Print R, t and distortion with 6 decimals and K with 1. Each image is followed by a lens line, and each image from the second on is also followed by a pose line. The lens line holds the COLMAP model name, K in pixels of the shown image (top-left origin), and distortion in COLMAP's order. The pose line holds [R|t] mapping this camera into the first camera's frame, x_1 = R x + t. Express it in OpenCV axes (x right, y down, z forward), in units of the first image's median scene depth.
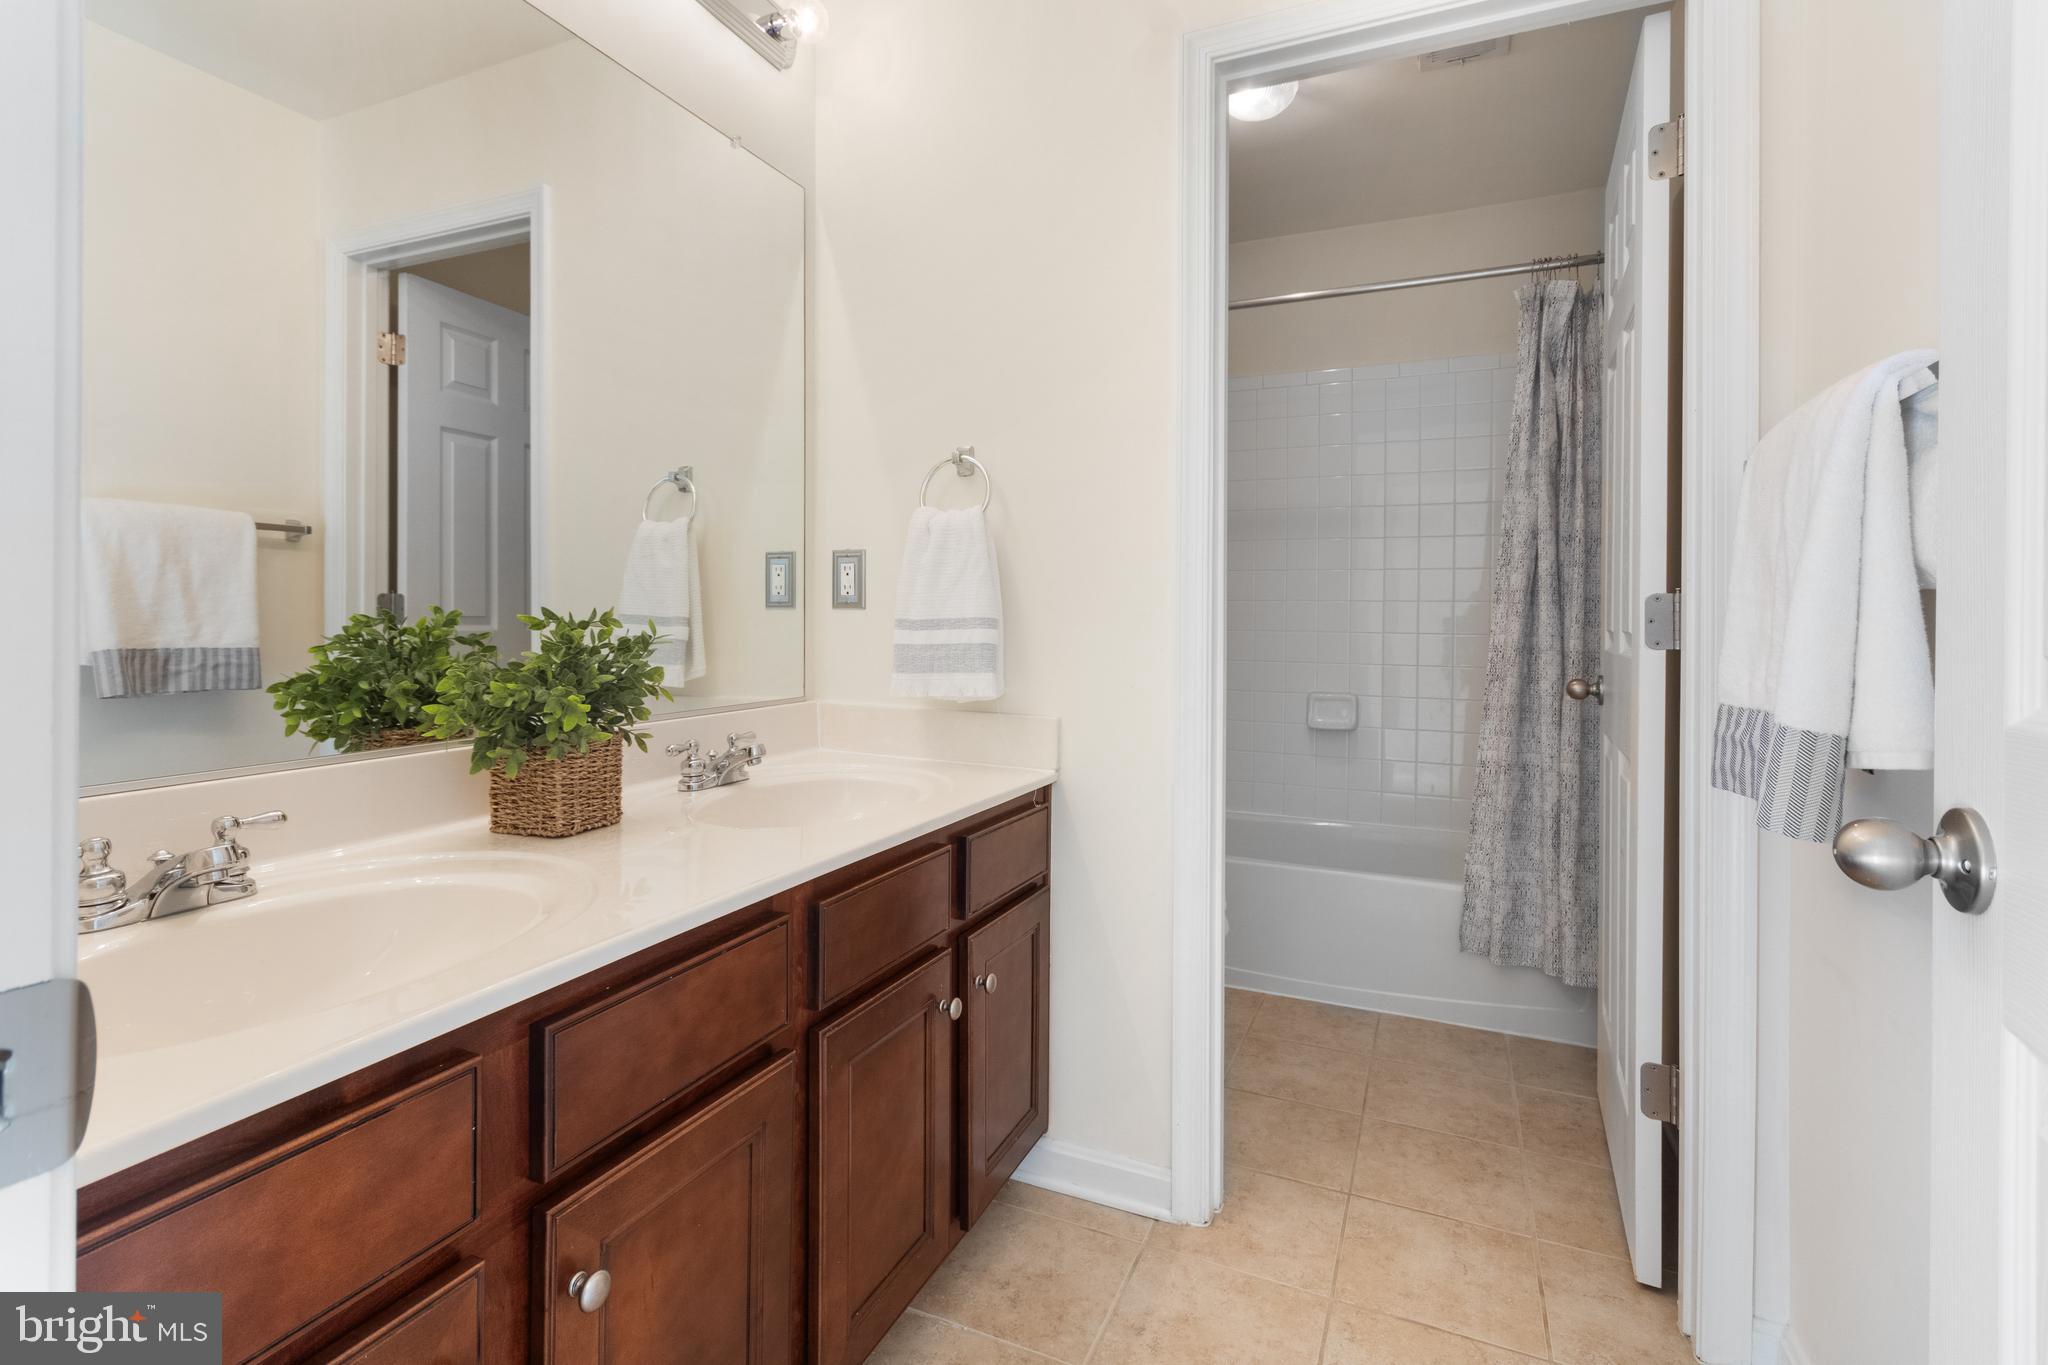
lens RADIAL K [[1006.8, 0, 1008.3], [0, 1006.8, 632.4], [0, 0, 1]] dist [0.003693, 0.001673]
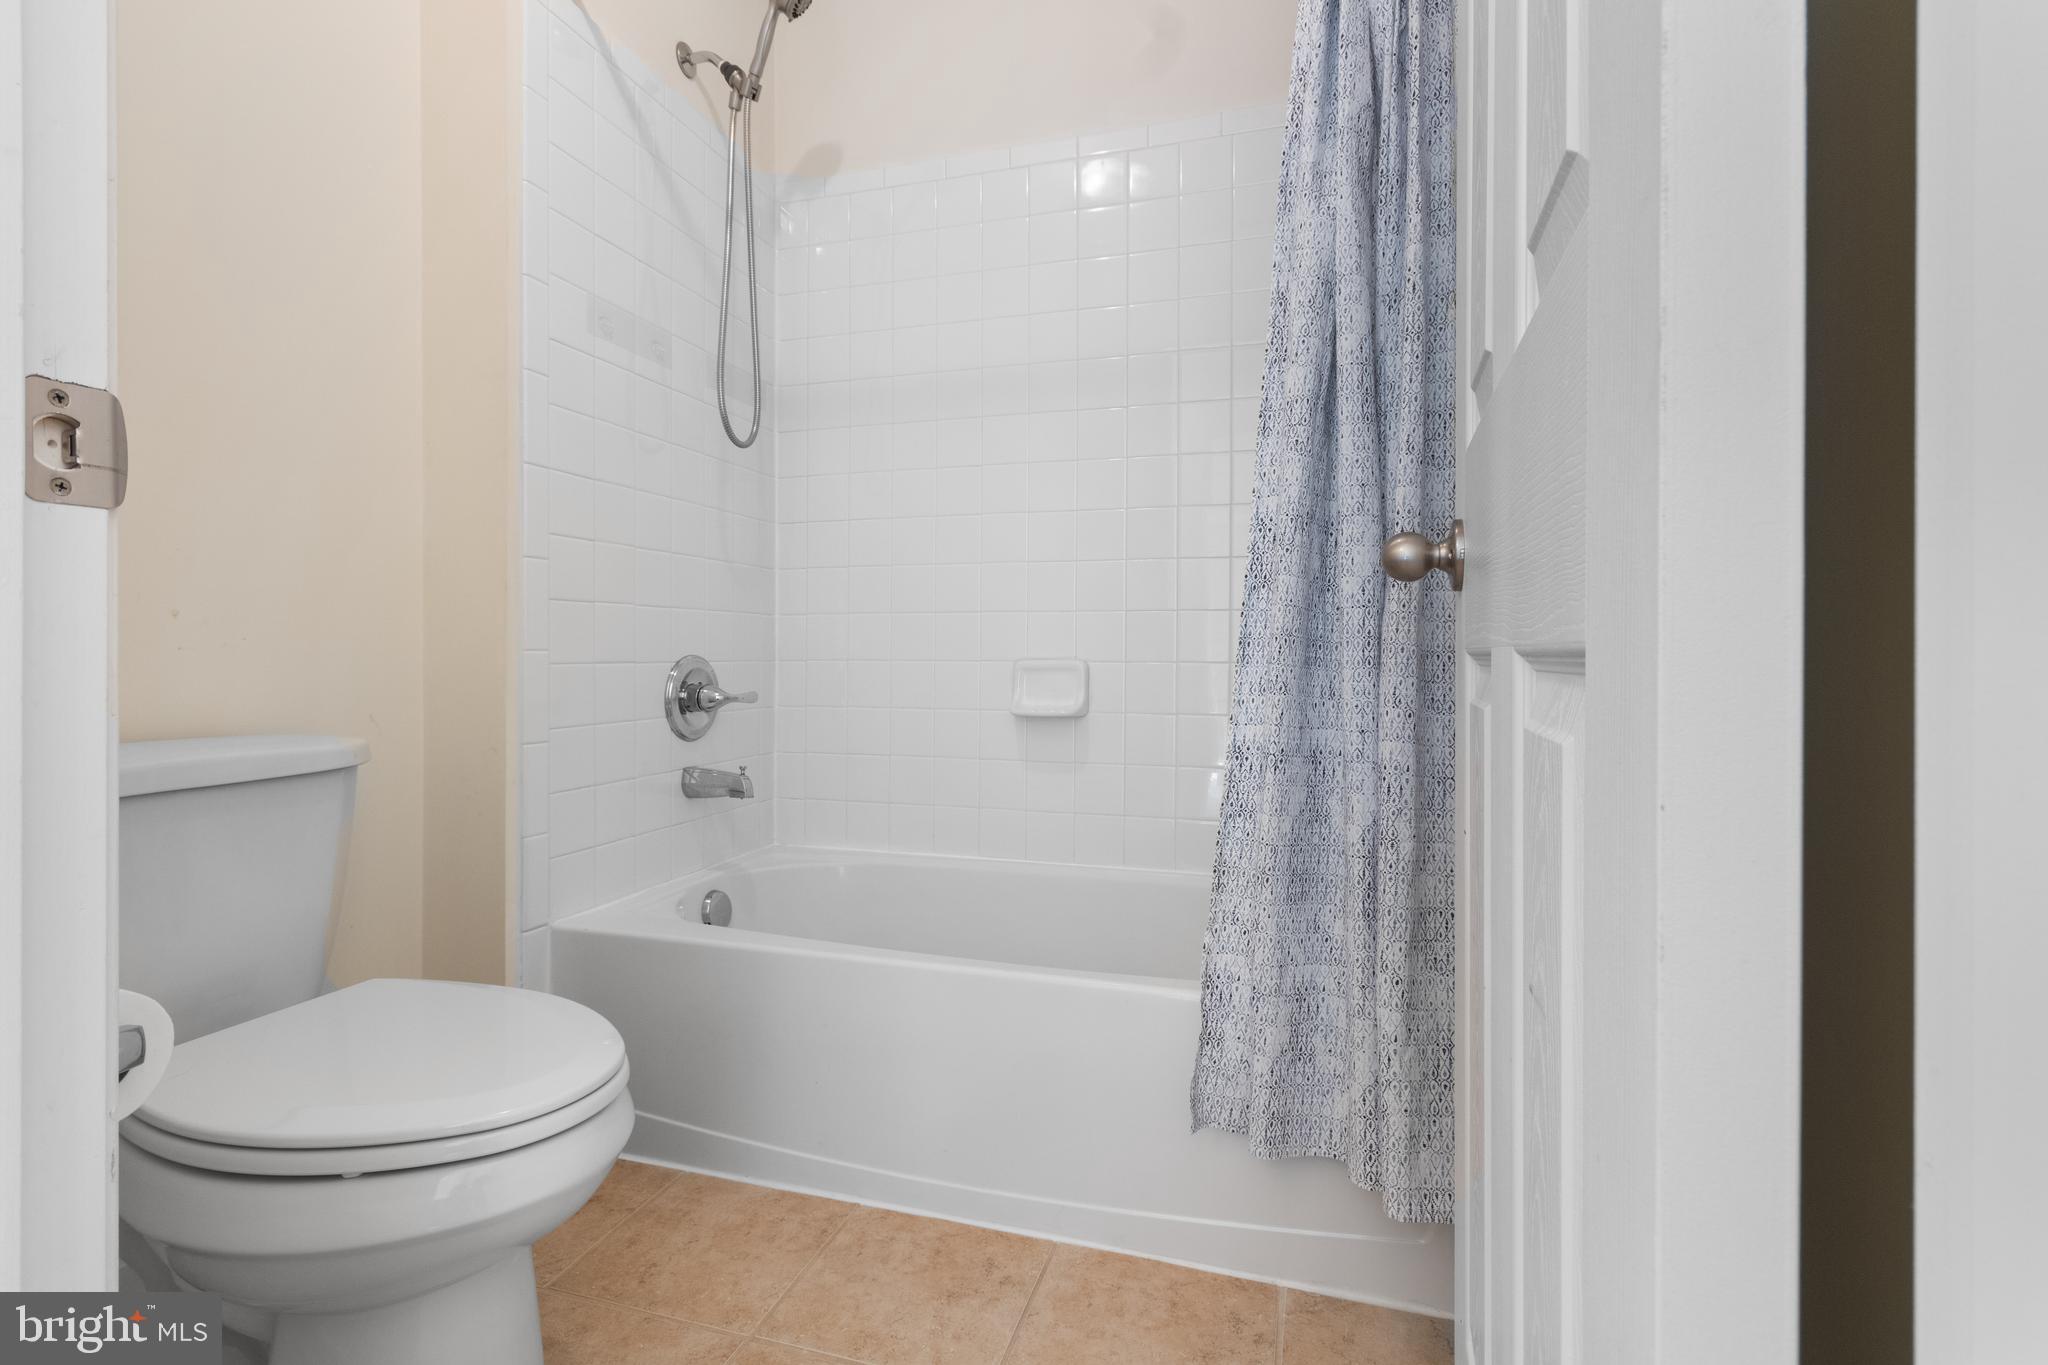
lens RADIAL K [[1006.8, 0, 1022.0], [0, 1006.8, 672.3], [0, 0, 1]] dist [0.003693, 0.001673]
pose [[0.991410, -0.008045, 0.130546, 0.305976], [0.007343, 0.999956, 0.005860, 0.088816], [-0.130588, -0.004851, 0.991425, 0.527538]]
